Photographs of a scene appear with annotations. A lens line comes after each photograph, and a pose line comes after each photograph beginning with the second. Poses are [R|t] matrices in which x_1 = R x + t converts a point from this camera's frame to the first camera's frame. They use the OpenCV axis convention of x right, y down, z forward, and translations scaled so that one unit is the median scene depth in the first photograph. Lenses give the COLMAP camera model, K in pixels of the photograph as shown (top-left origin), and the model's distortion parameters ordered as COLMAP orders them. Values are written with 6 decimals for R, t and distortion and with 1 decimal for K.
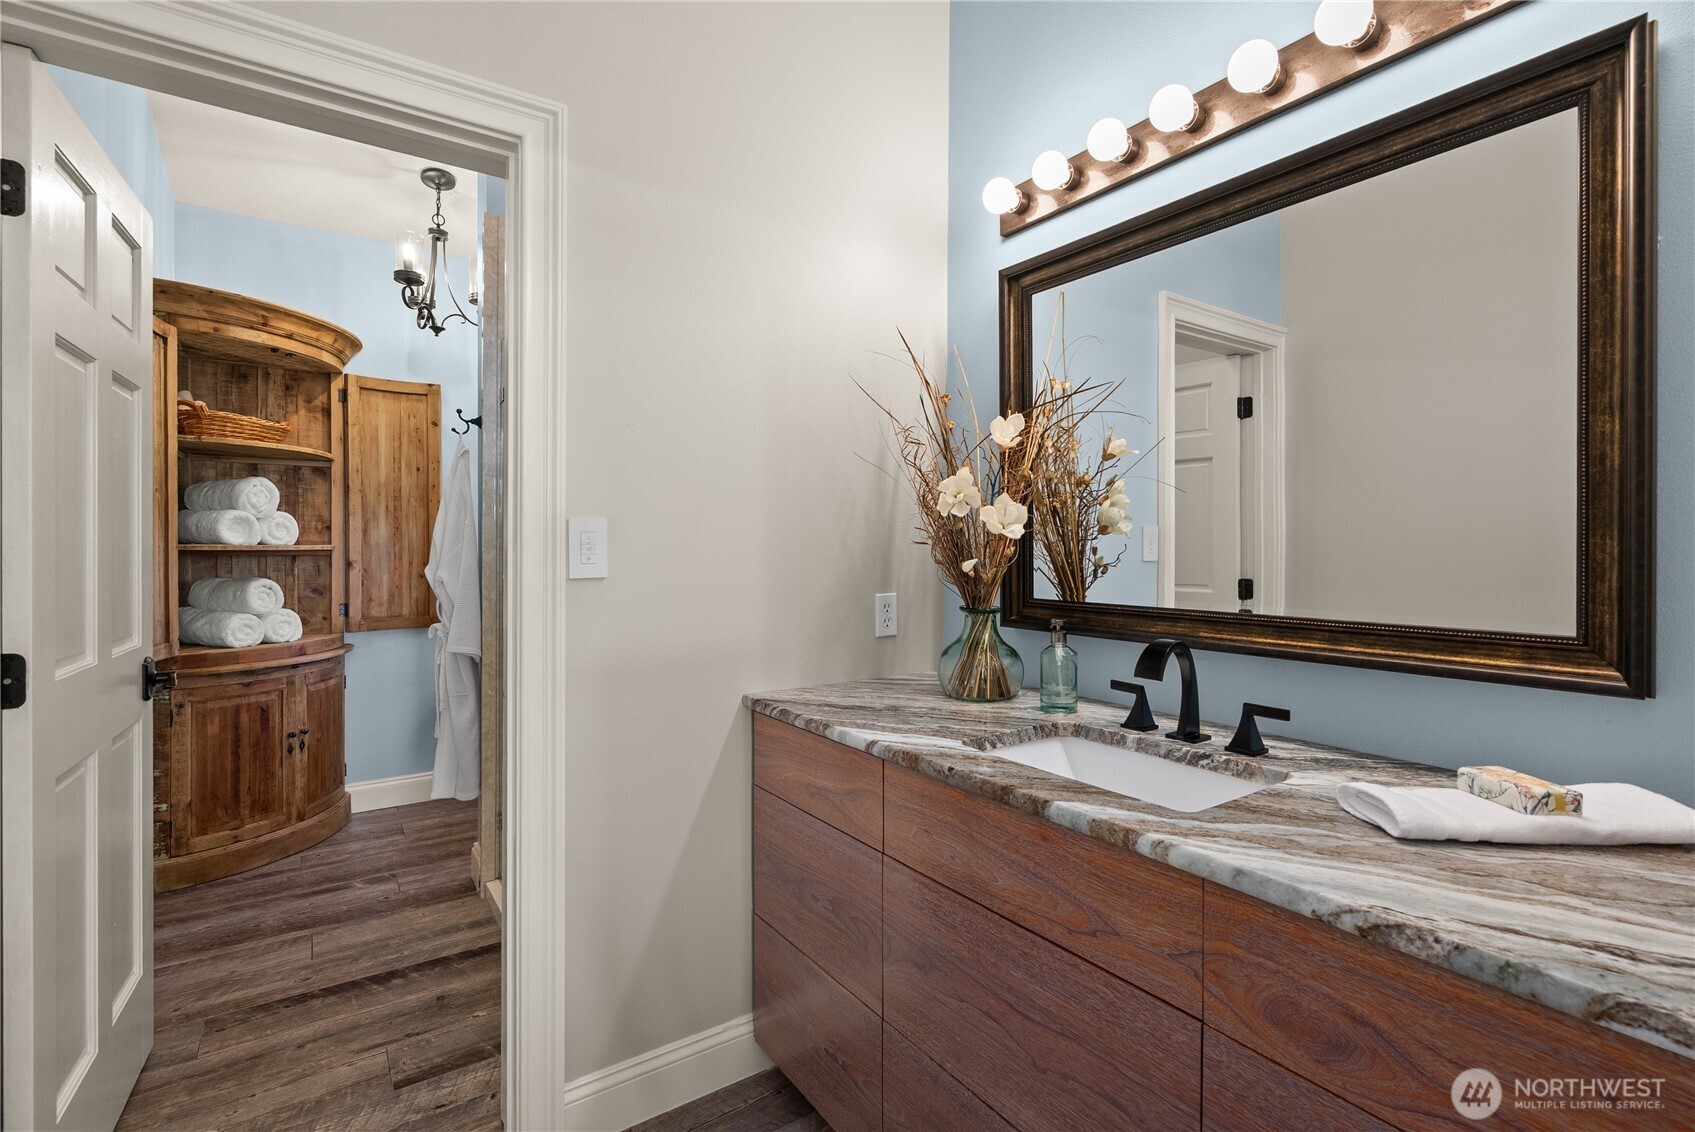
lens RADIAL K [[781.6, 0, 846.0], [0, 781.6, 561.3], [0, 0, 1]] dist [0.000286, 0.007605]
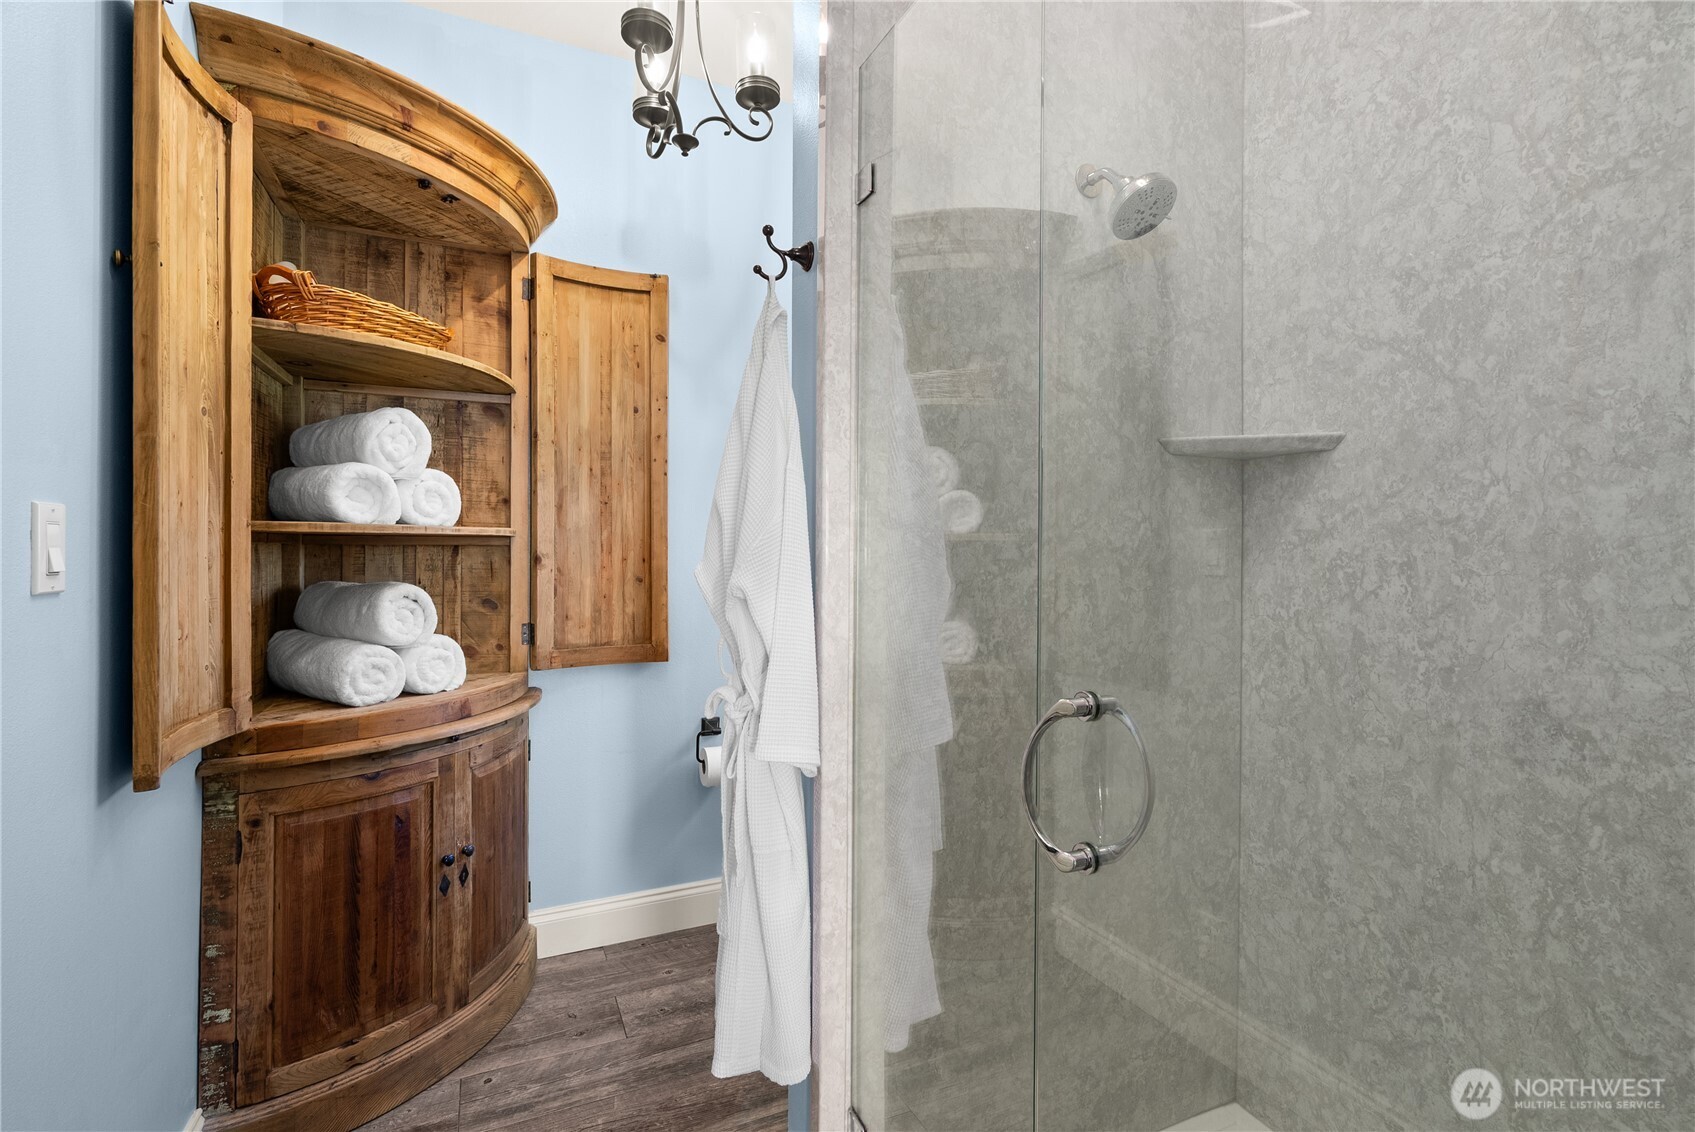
lens RADIAL K [[781.6, 0, 847.3], [0, 781.6, 561.7], [0, 0, 1]] dist [0.000286, 0.007605]
pose [[0.986272, 0.006152, -0.165014, -0.314642], [-0.006163, 0.999981, 0.000446, 0.003584], [0.165013, 0.000577, 0.986291, 0.467034]]
